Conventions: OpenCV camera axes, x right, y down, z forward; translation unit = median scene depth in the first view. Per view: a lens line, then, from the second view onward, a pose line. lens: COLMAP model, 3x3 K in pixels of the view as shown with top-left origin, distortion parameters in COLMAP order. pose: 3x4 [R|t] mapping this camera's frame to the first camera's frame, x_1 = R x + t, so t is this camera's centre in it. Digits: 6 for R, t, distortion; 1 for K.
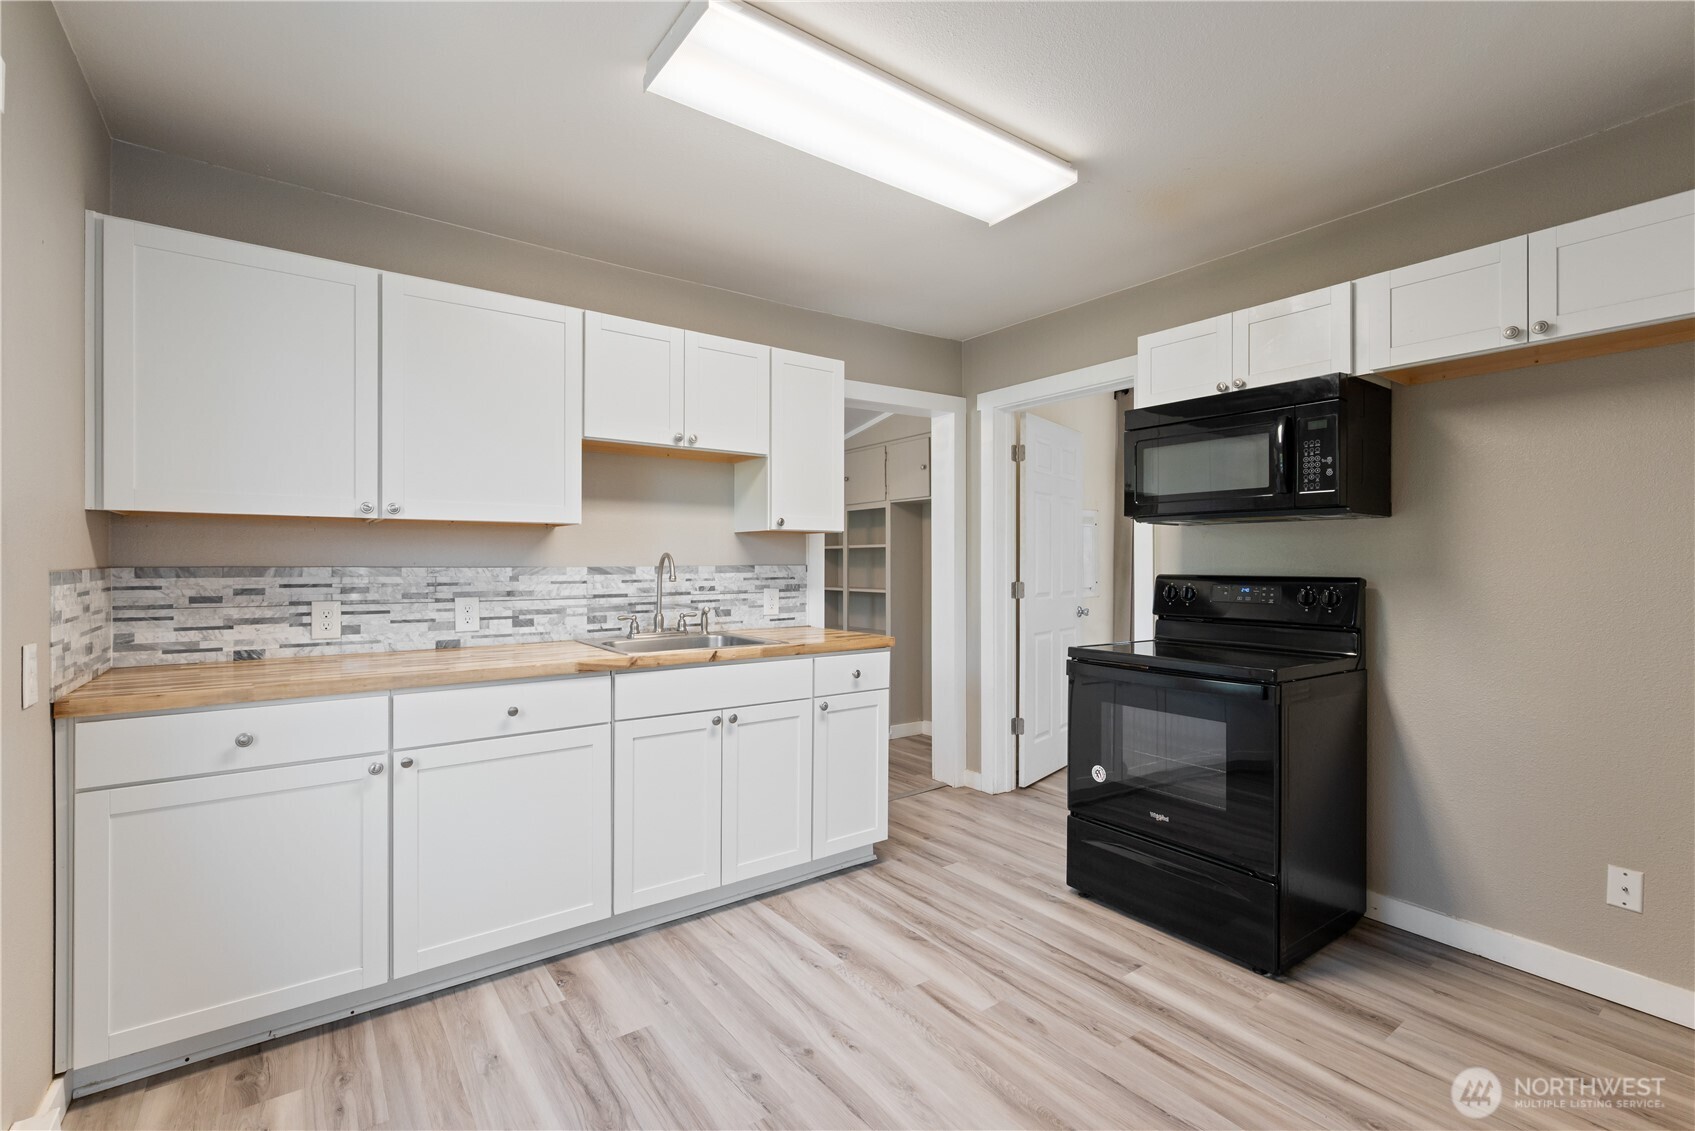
lens RADIAL K [[756.2, 0, 847.5], [0, 756.2, 565.5], [0, 0, 1]] dist [0.001554, 0.000054]
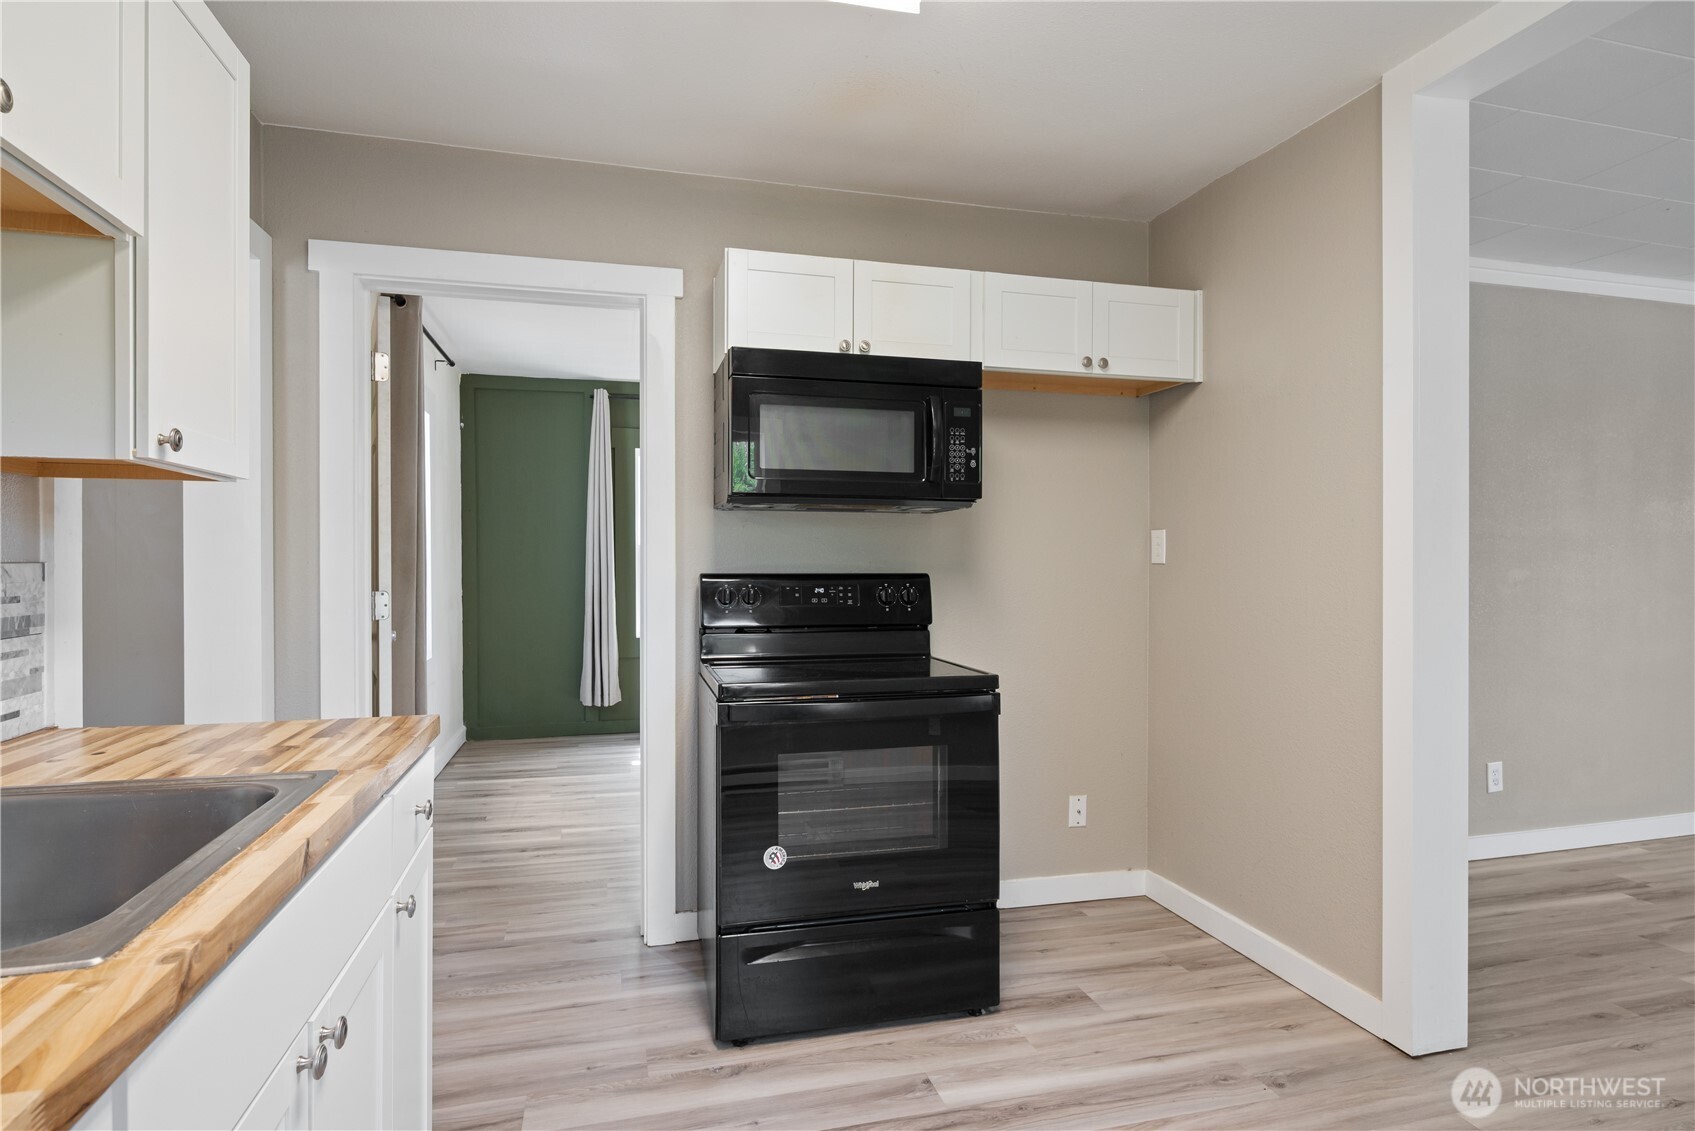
lens RADIAL K [[899.3, 0, 847.5], [0, 899.3, 565.5], [0, 0, 1]] dist [-0.002709, 0.000160]
pose [[0.361437, -0.006533, 0.932373, -0.461034], [0.002293, 0.999979, 0.006118, -0.001436], [-0.932394, -0.000073, 0.361445, 0.695616]]
